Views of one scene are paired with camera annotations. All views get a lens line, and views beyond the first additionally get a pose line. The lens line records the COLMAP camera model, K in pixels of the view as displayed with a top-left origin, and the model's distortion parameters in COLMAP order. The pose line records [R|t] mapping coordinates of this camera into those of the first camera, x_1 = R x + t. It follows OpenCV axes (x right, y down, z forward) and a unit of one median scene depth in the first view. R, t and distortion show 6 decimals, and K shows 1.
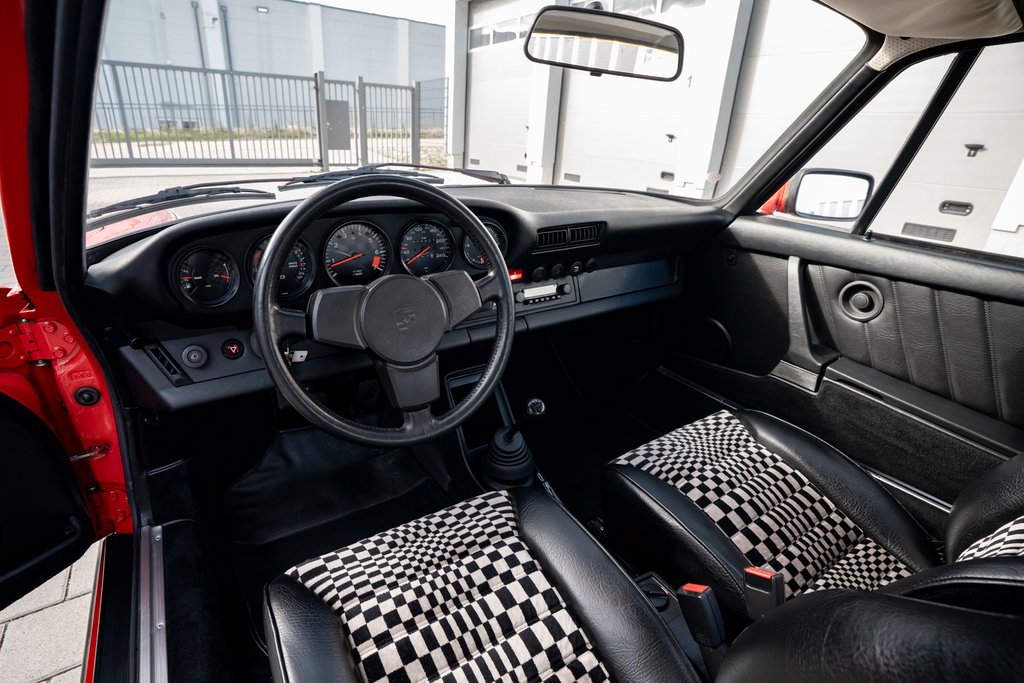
lens RADIAL K [[494.7, 0, 490.1], [0, 494.7, 356.5], [0, 0, 1]] dist [-0.075389, 0.027664]
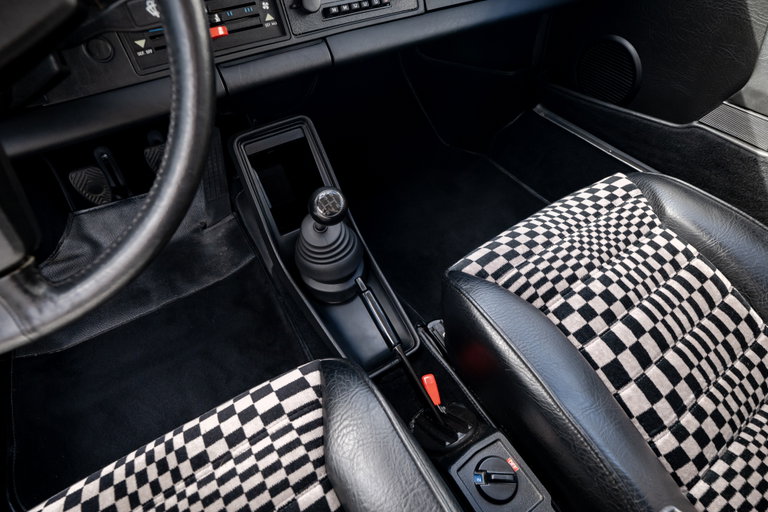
lens RADIAL K [[371.7, 0, 384.0], [0, 371.7, 256.0], [0, 0, 1]] dist [-0.066736, 0.025597]
pose [[0.999171, -0.028987, -0.028595, 0.174366], [0.038342, 0.906190, 0.421129, -0.030280], [0.013705, -0.421876, 0.906550, 0.580775]]
